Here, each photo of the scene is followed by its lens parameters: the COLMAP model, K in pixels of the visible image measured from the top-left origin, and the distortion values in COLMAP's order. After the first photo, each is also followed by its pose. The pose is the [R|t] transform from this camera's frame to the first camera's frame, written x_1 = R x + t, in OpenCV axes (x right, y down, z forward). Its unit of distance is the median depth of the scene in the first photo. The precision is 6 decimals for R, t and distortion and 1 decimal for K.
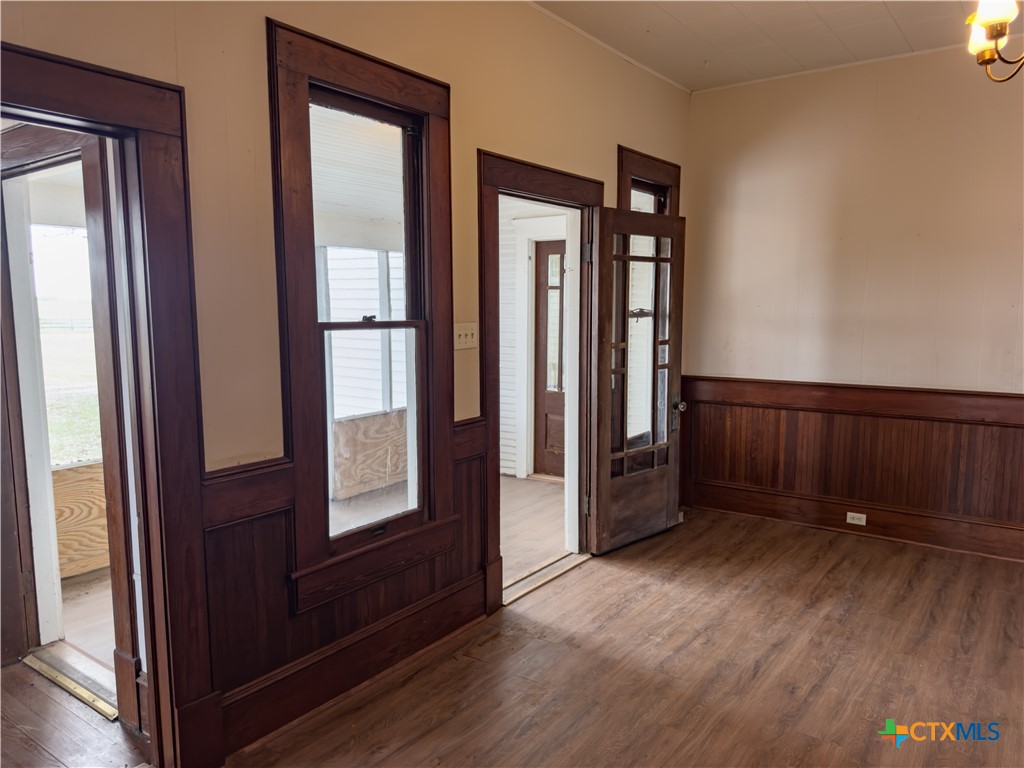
lens RADIAL K [[727.0, 0, 520.2], [0, 727.0, 379.6], [0, 0, 1]] dist [0.029716, -0.044127]
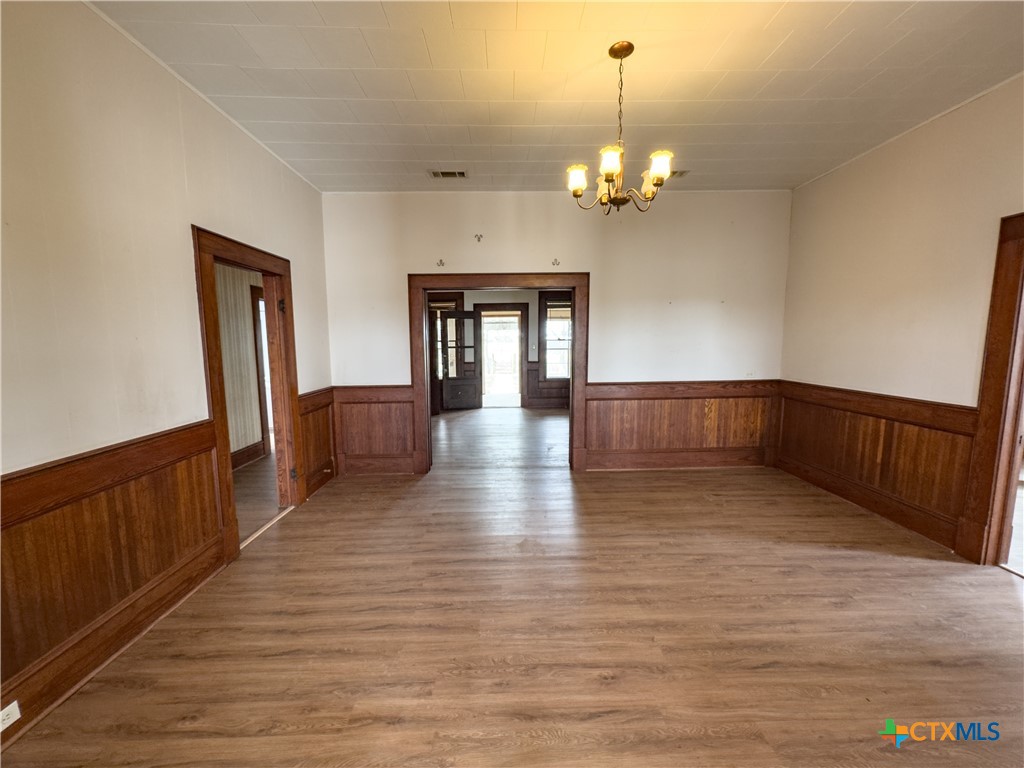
lens RADIAL K [[411.2, 0, 511.3], [0, 411.2, 384.6], [0, 0, 1]] dist [-0.004085, 0.000692]
pose [[-0.599188, -0.082815, 0.796314, 0.002438], [0.093265, 0.980643, 0.172163, -0.086567], [-0.795157, 0.177426, -0.579866, 0.916440]]
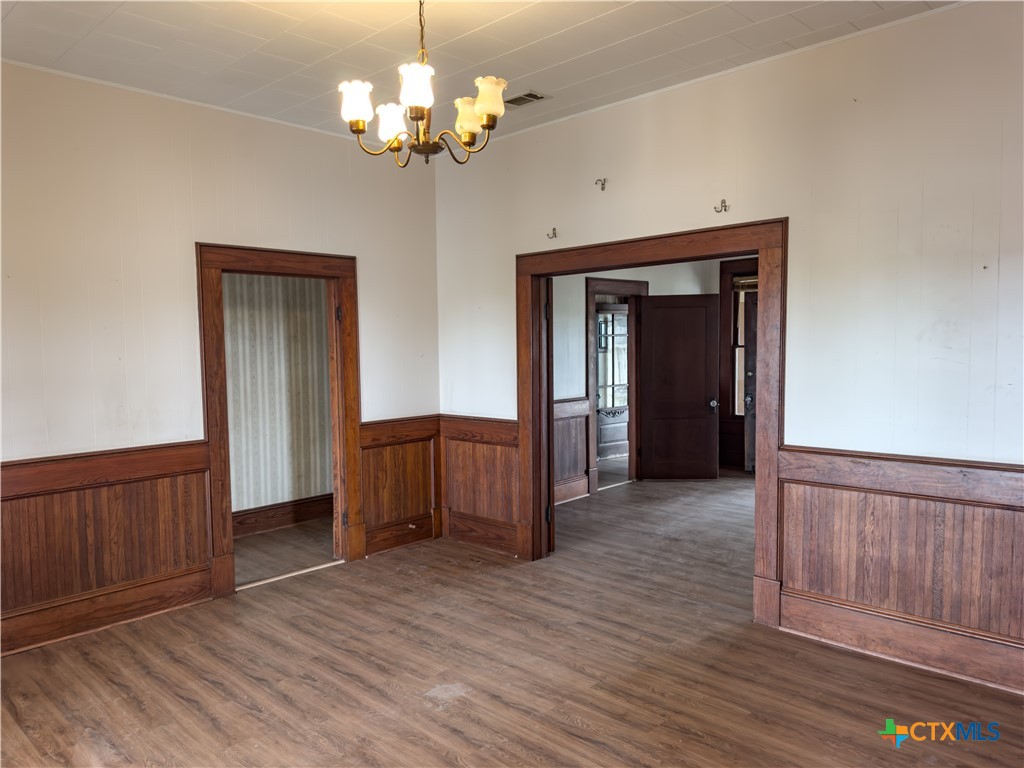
lens RADIAL K [[727.0, 0, 509.9], [0, 727.0, 382.6], [0, 0, 1]] dist [0.029716, -0.044127]
pose [[0.144759, -0.062378, 0.987499, -0.204997], [0.119772, 0.991777, 0.045091, -0.049237], [-0.982191, 0.111747, 0.151039, 0.342446]]
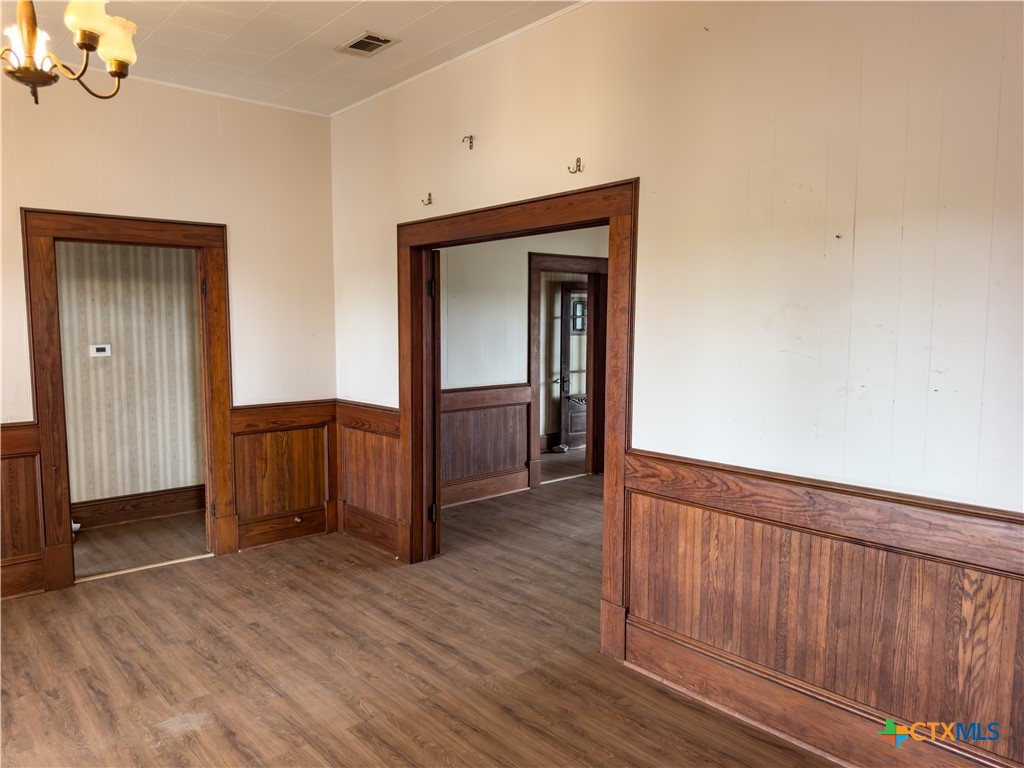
lens RADIAL K [[727.0, 0, 513.3], [0, 727.0, 383.8], [0, 0, 1]] dist [0.029716, -0.044127]
pose [[0.230421, -0.086897, 0.969203, -0.033284], [0.101281, 0.992737, 0.064928, -0.022035], [-0.967806, 0.083201, 0.237548, 0.092196]]
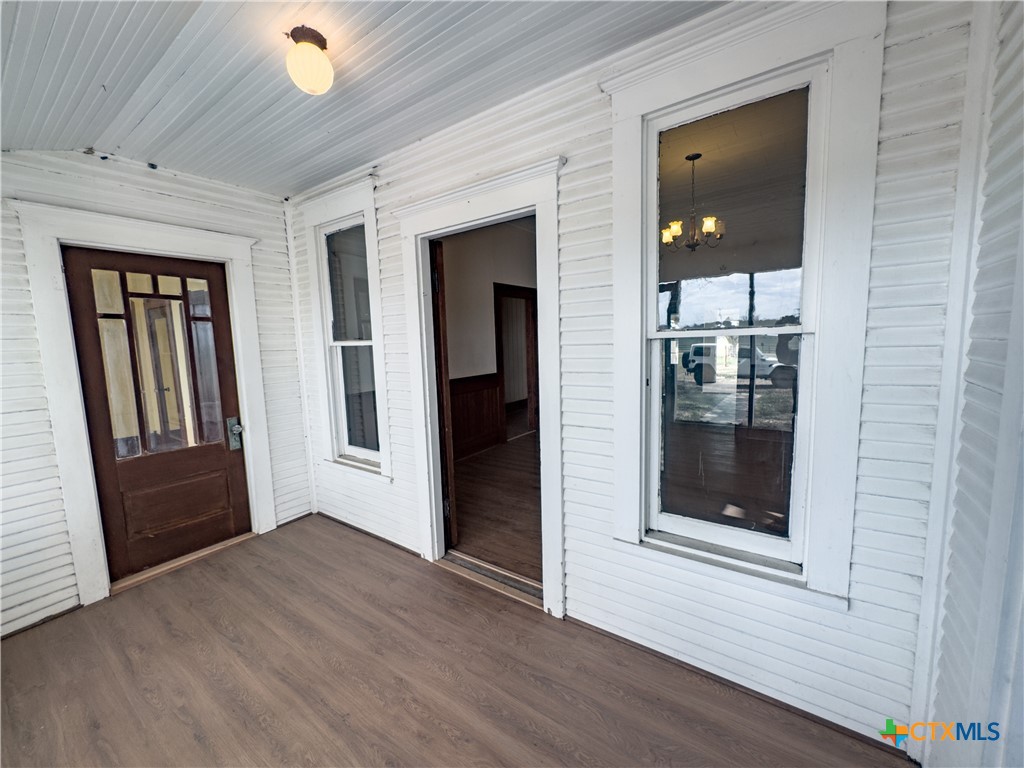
lens RADIAL K [[411.2, 0, 516.1], [0, 411.2, 383.5], [0, 0, 1]] dist [-0.004085, 0.000692]
pose [[-0.018241, -0.106801, 0.994113, -0.527208], [0.136822, 0.984658, 0.108296, -0.071736], [-0.990428, 0.137992, -0.003349, 0.878168]]
